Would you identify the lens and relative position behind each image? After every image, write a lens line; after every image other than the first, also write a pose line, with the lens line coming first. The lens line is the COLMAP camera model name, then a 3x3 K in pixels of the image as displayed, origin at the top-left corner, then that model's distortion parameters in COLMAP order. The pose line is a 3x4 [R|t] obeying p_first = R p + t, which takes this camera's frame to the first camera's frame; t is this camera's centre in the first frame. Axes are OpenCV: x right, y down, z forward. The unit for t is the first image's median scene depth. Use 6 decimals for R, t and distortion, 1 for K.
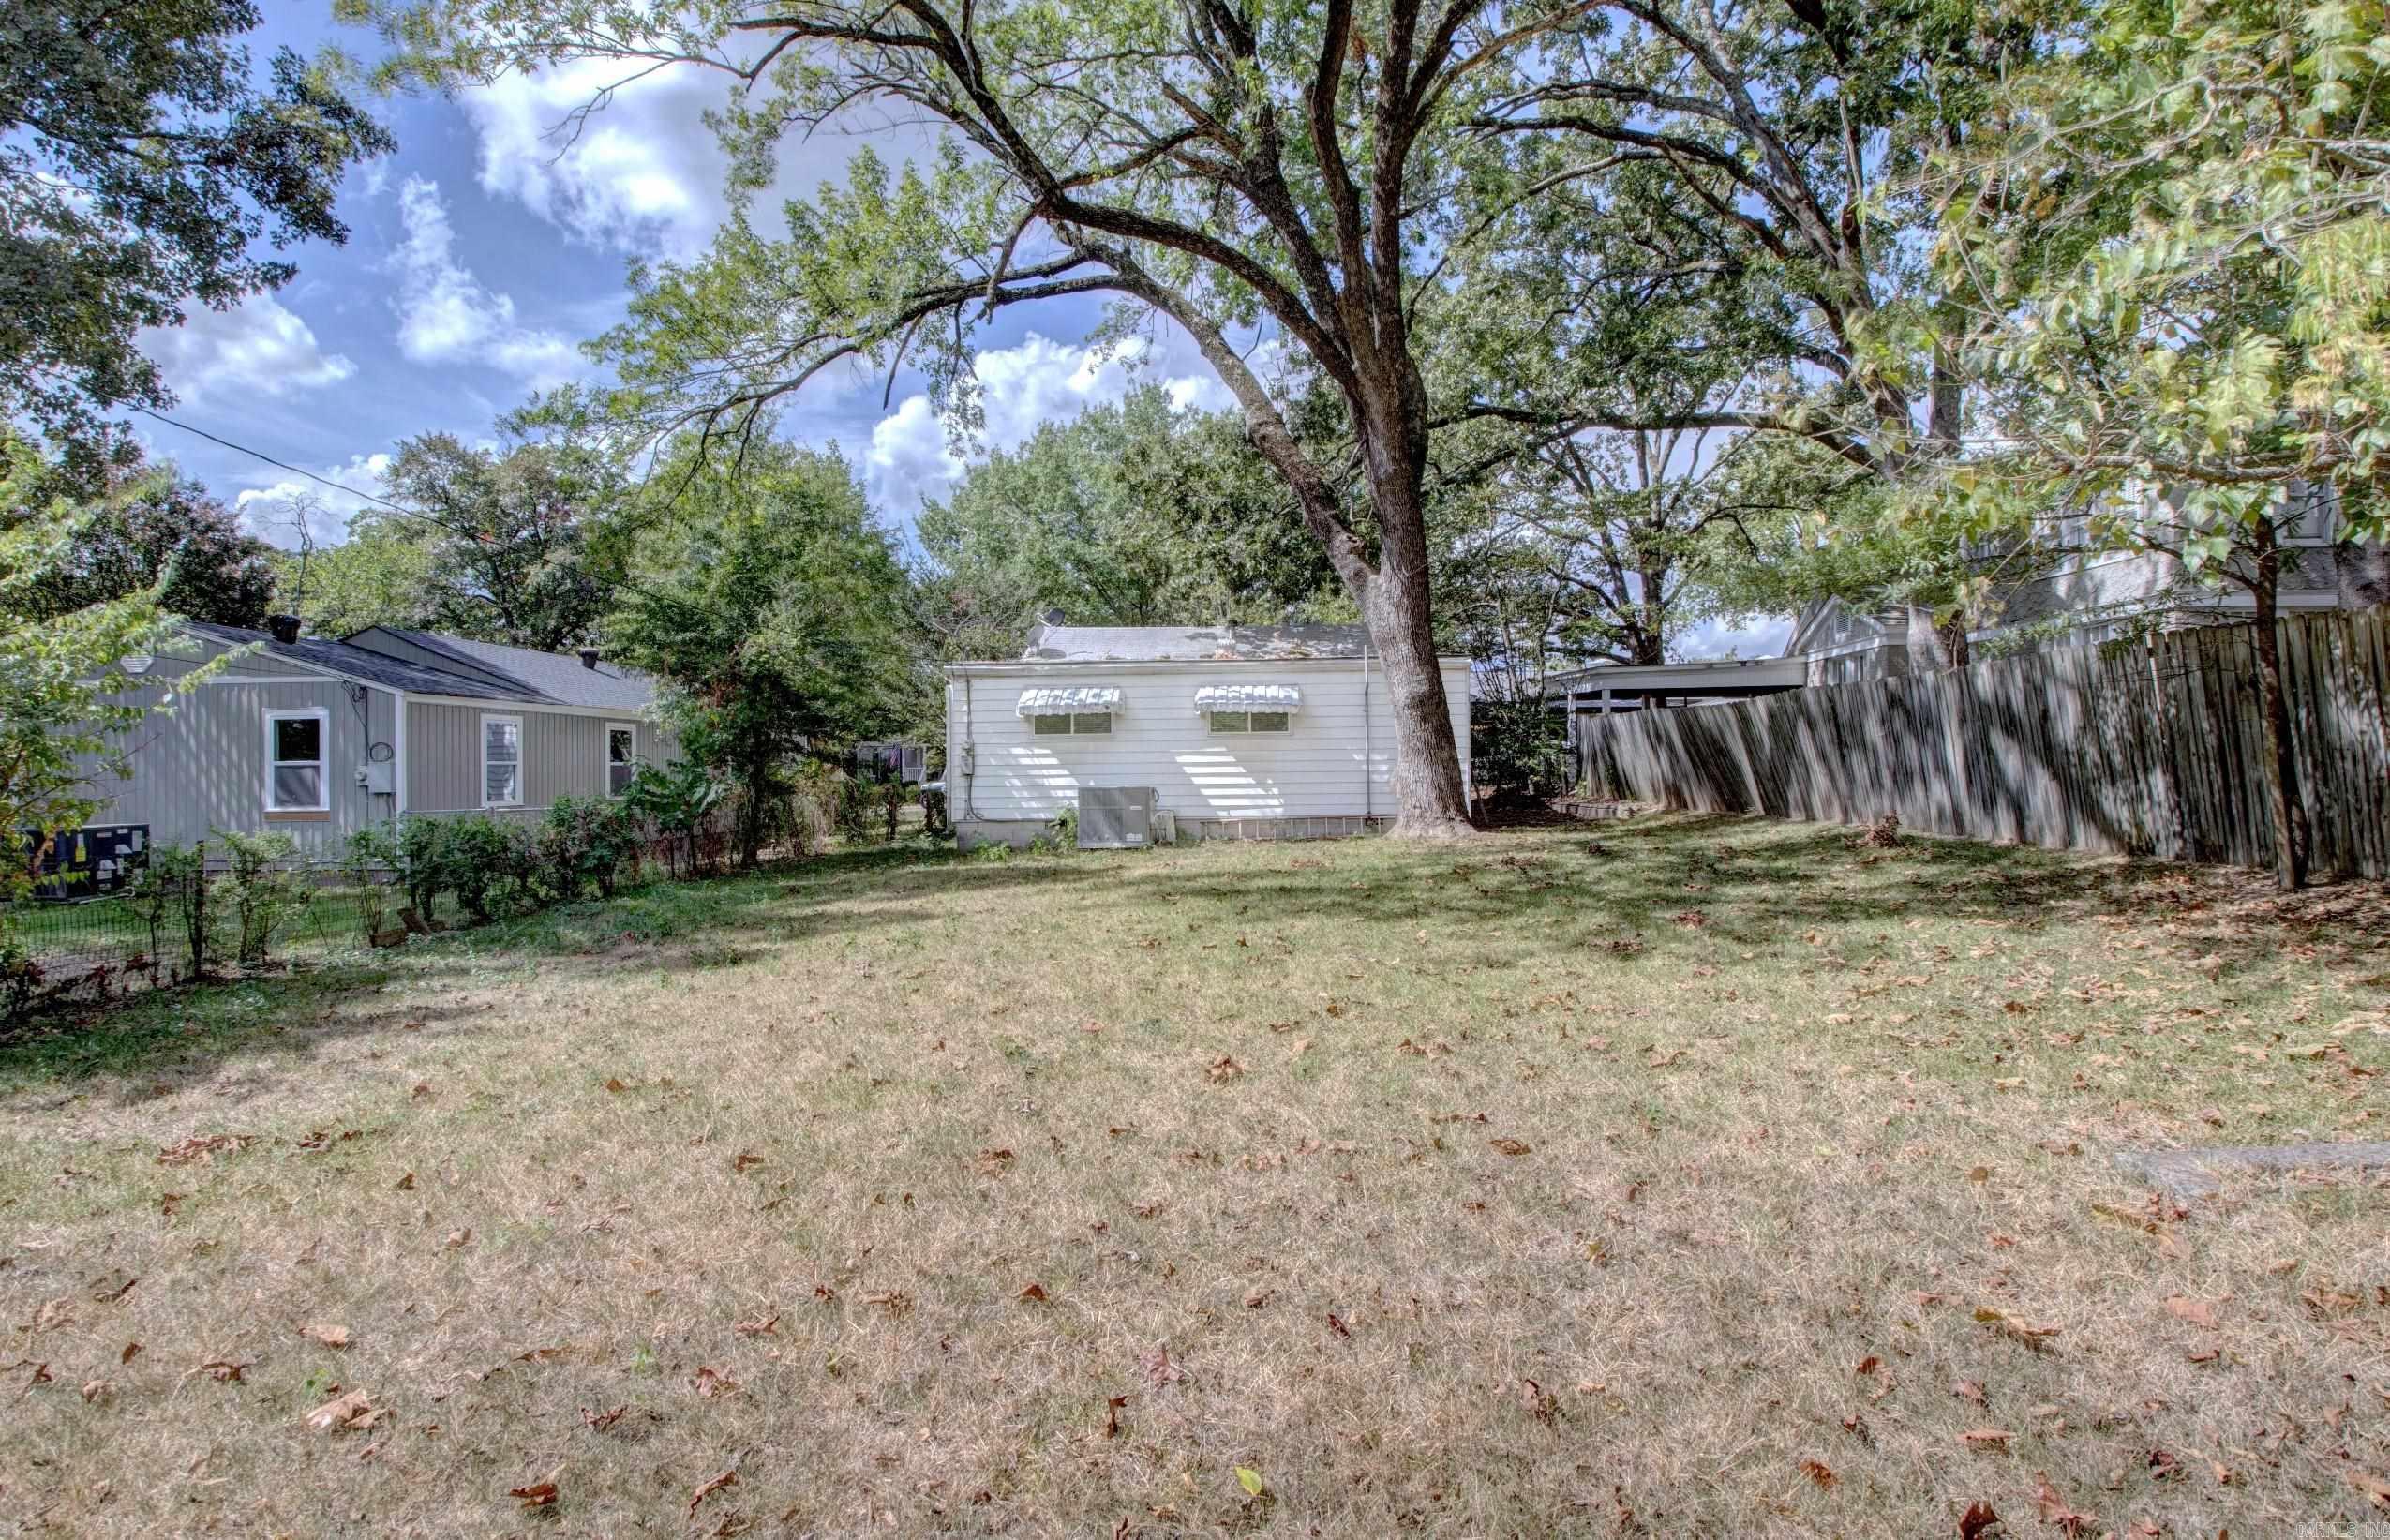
lens RADIAL K [[1143.9, 0, 1195.5], [0, 1143.9, 768.0], [0, 0, 1]] dist [-0.006363, -0.014909]
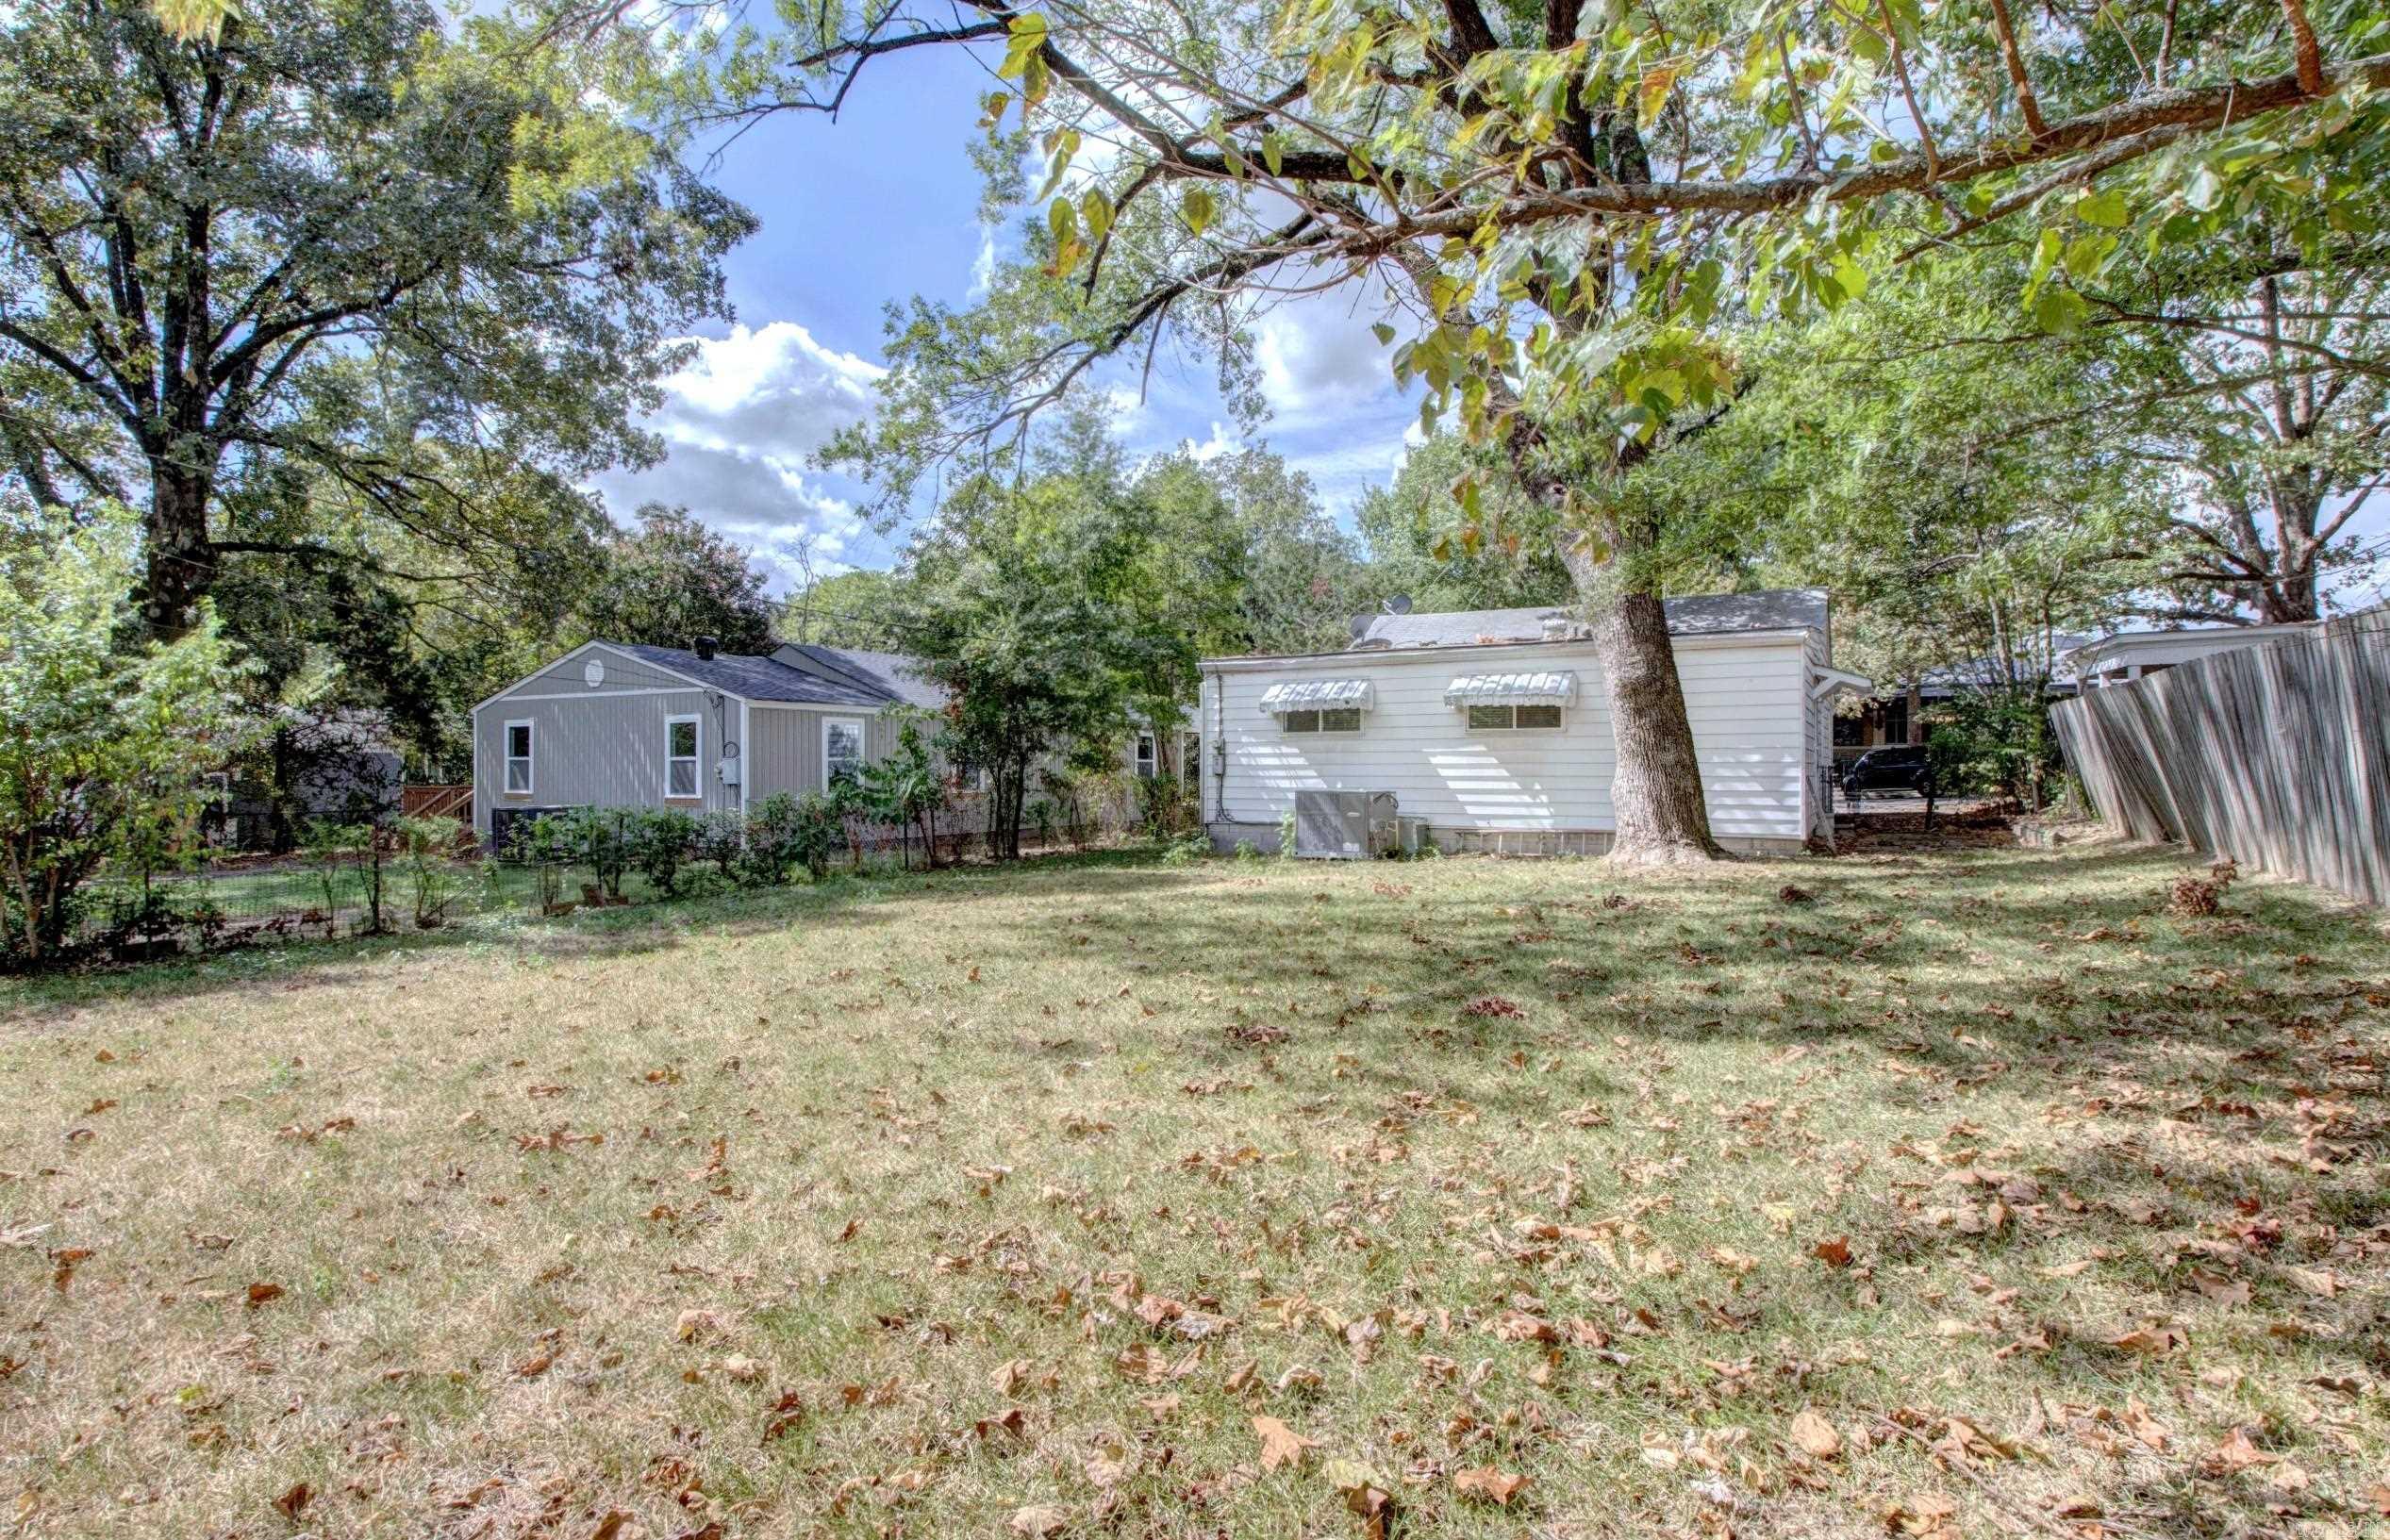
lens RADIAL K [[1143.8, 0, 1174.8], [0, 1143.8, 769.5], [0, 0, 1]] dist [-0.006363, -0.014909]
pose [[0.880167, 0.011497, -0.474525, 0.243302], [-0.007311, 0.999916, 0.010667, -0.008632], [0.474608, -0.005920, 0.880178, 0.138702]]
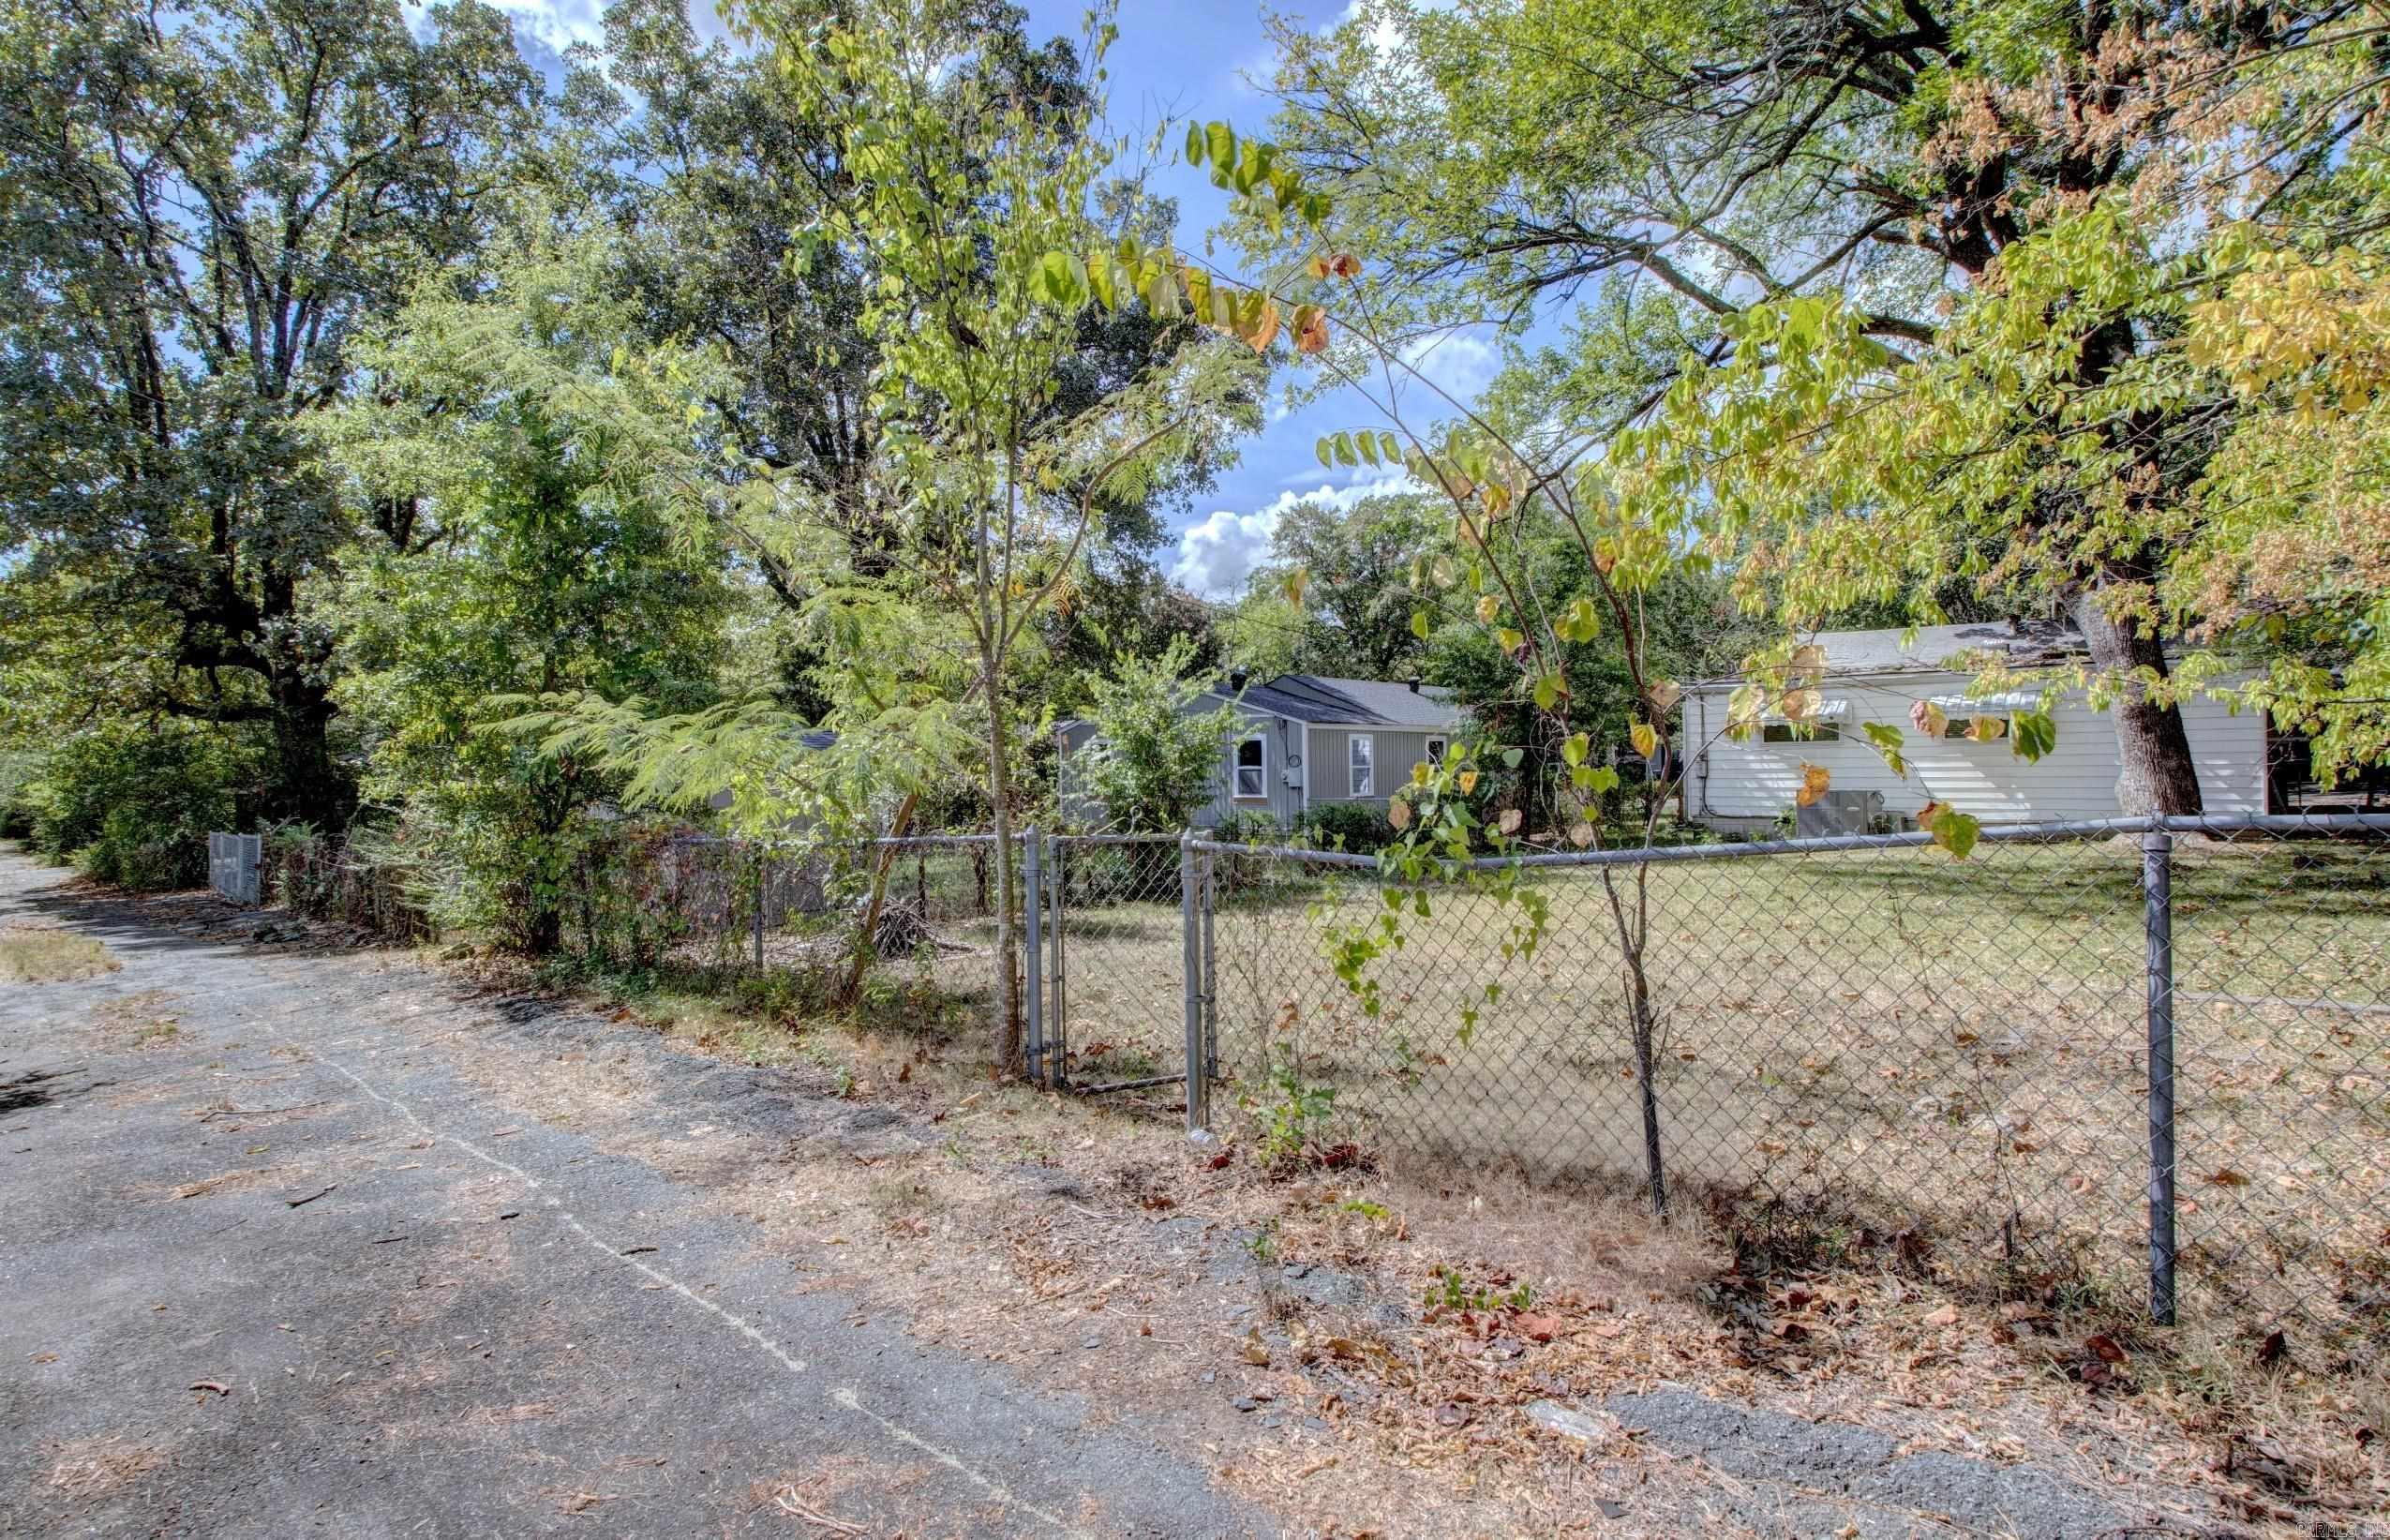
lens RADIAL K [[1143.9, 0, 1172.5], [0, 1143.9, 765.0], [0, 0, 1]] dist [-0.006363, -0.014909]
pose [[0.767404, 0.000926, -0.641164, 0.149913], [0.004907, 0.999961, 0.007318, -0.018941], [0.641145, -0.008762, 0.767369, -0.287524]]
